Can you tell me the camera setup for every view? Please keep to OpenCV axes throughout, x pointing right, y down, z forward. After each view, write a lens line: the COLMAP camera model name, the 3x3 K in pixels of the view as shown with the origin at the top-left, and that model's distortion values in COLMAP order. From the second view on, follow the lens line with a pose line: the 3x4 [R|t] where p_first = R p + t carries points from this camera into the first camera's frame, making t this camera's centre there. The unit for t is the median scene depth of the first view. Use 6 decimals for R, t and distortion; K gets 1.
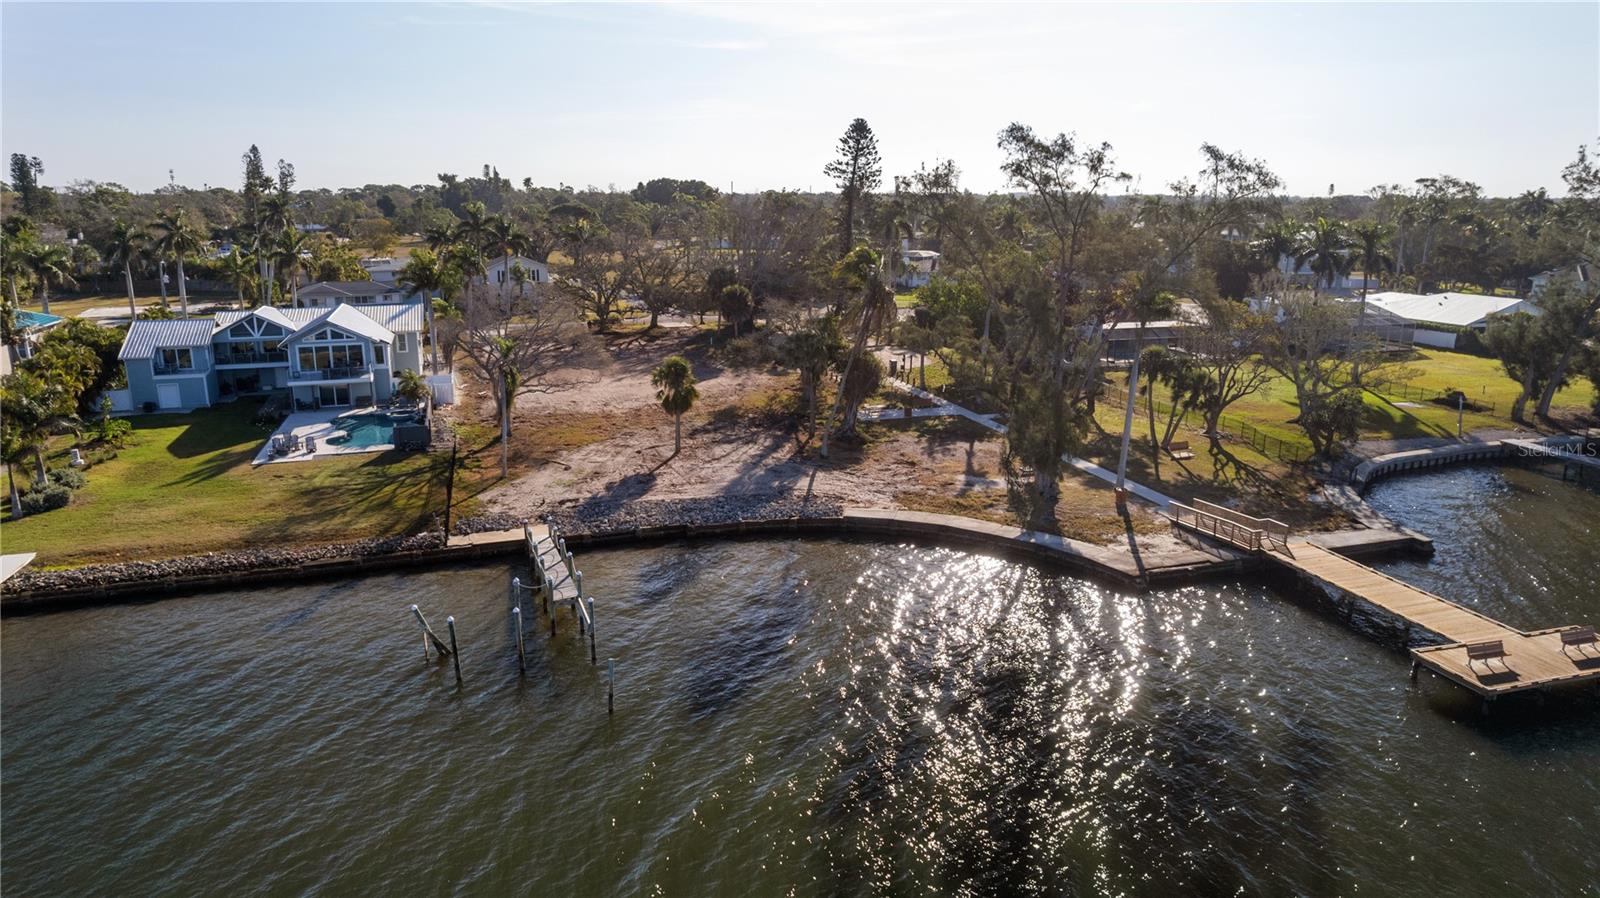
lens RADIAL K [[1026.7, 0, 800.0], [0, 1026.7, 449.0], [0, 0, 1]] dist [-0.076070, 0.068607]
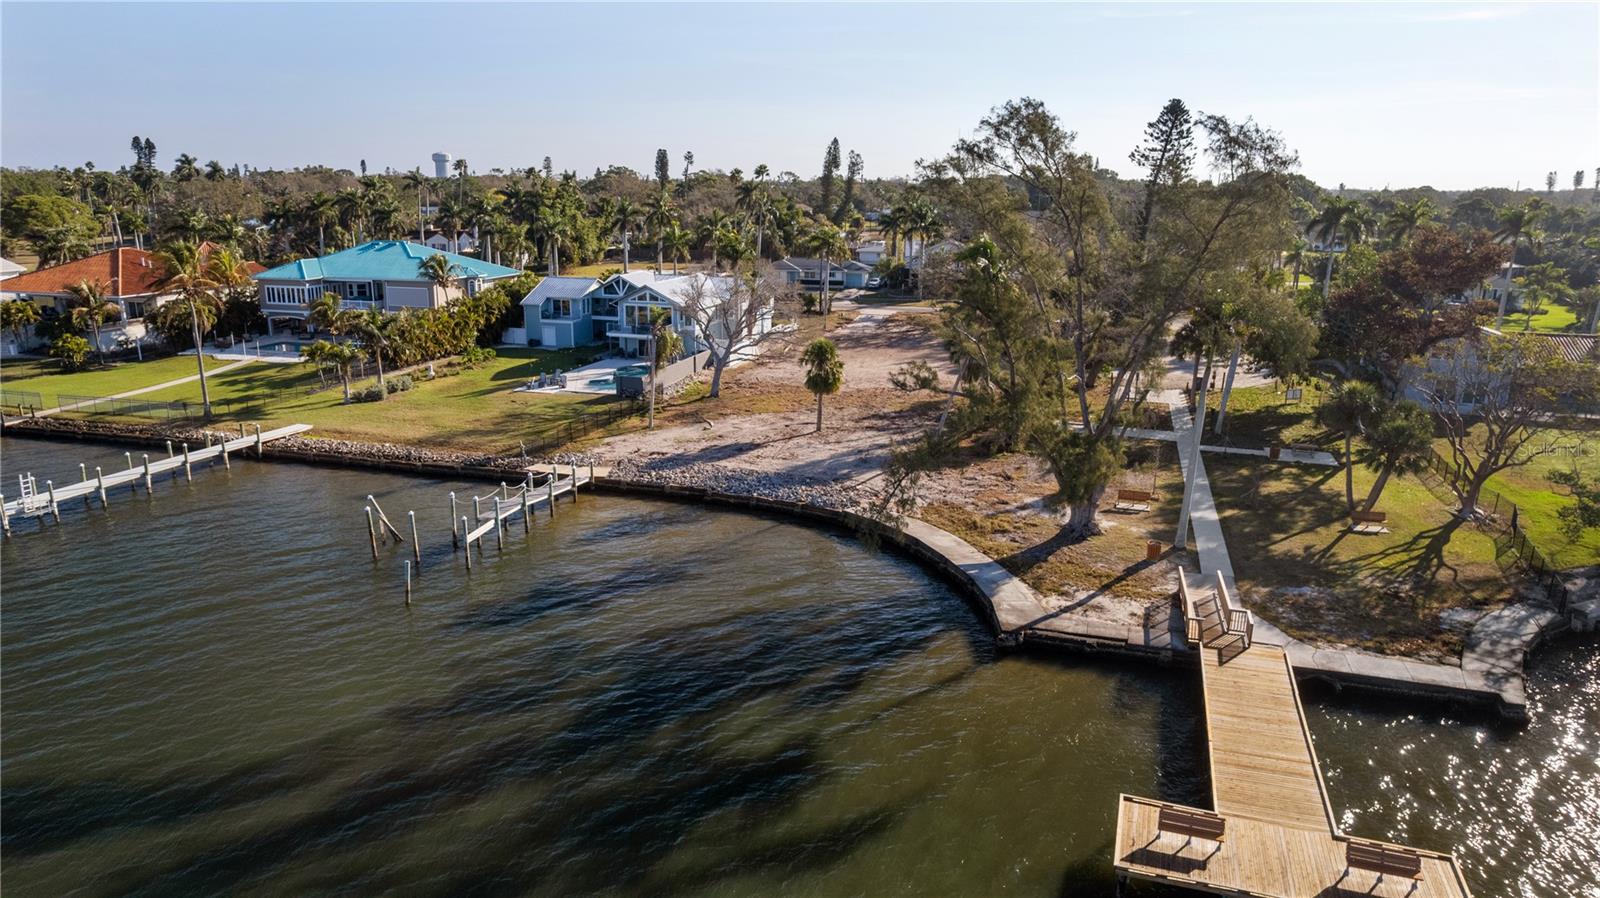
lens RADIAL K [[1026.7, 0, 800.0], [0, 1026.7, 449.0], [0, 0, 1]] dist [-0.076070, 0.068607]
pose [[0.813128, 0.150530, -0.562284, 0.449364], [-0.147075, 0.987771, 0.051750, -0.029627], [0.563198, 0.040619, 0.825323, 0.140219]]
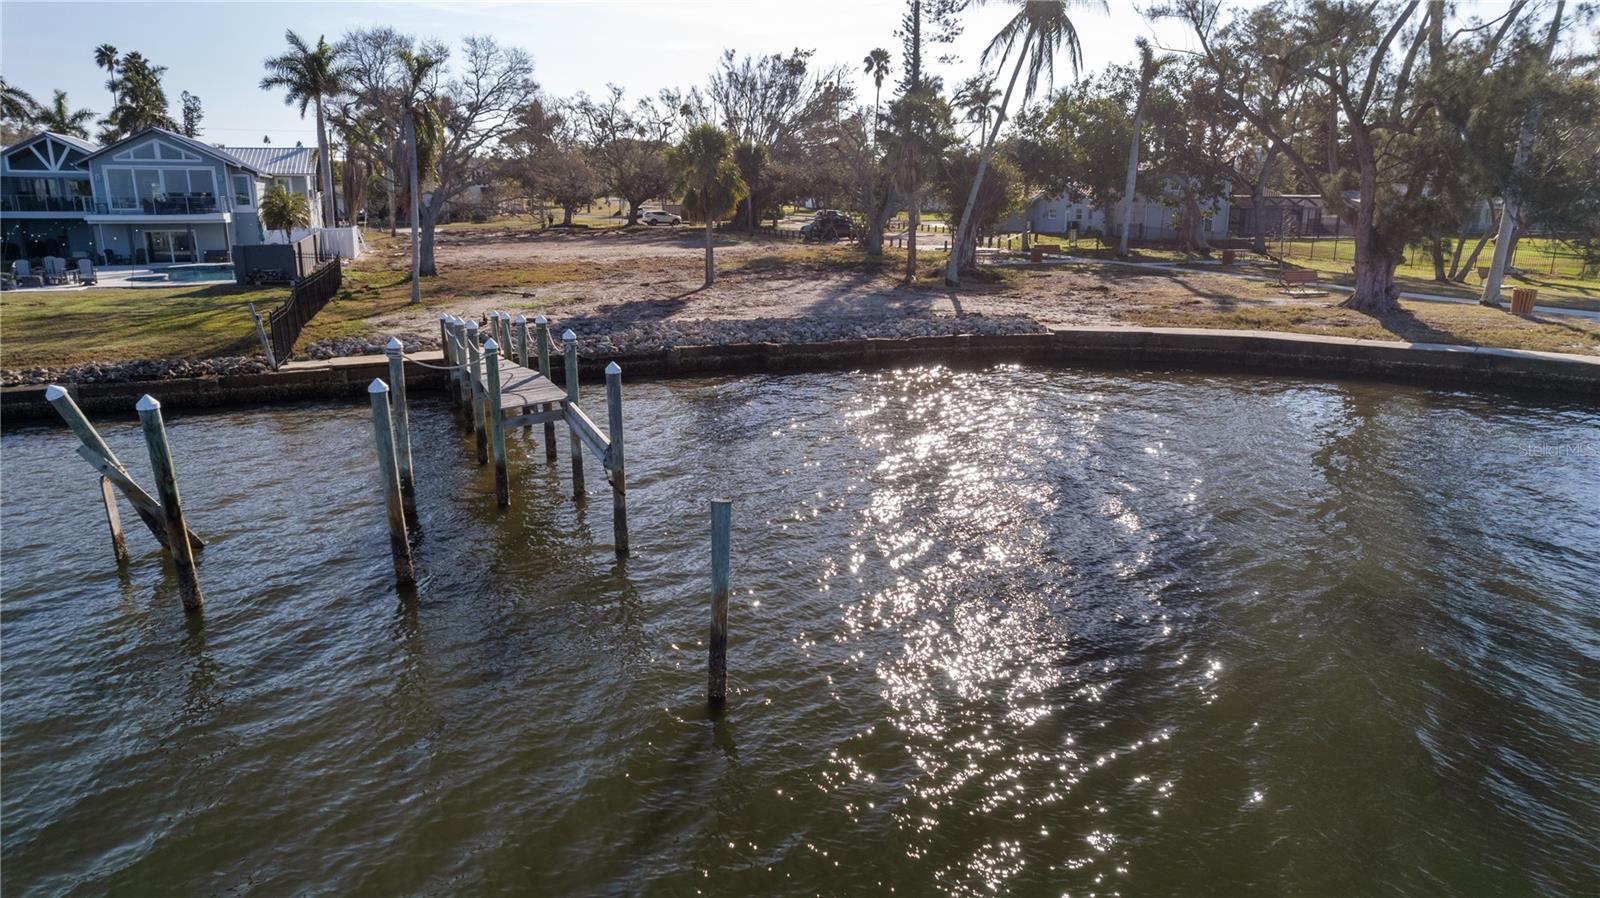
lens RADIAL K [[1026.7, 0, 800.0], [0, 1026.7, 449.0], [0, 0, 1]] dist [-0.076070, 0.068607]
pose [[0.998976, -0.017854, 0.041575, -0.092571], [0.017809, 0.999840, 0.001450, 0.101696], [-0.041595, -0.000708, 0.999134, 0.388413]]
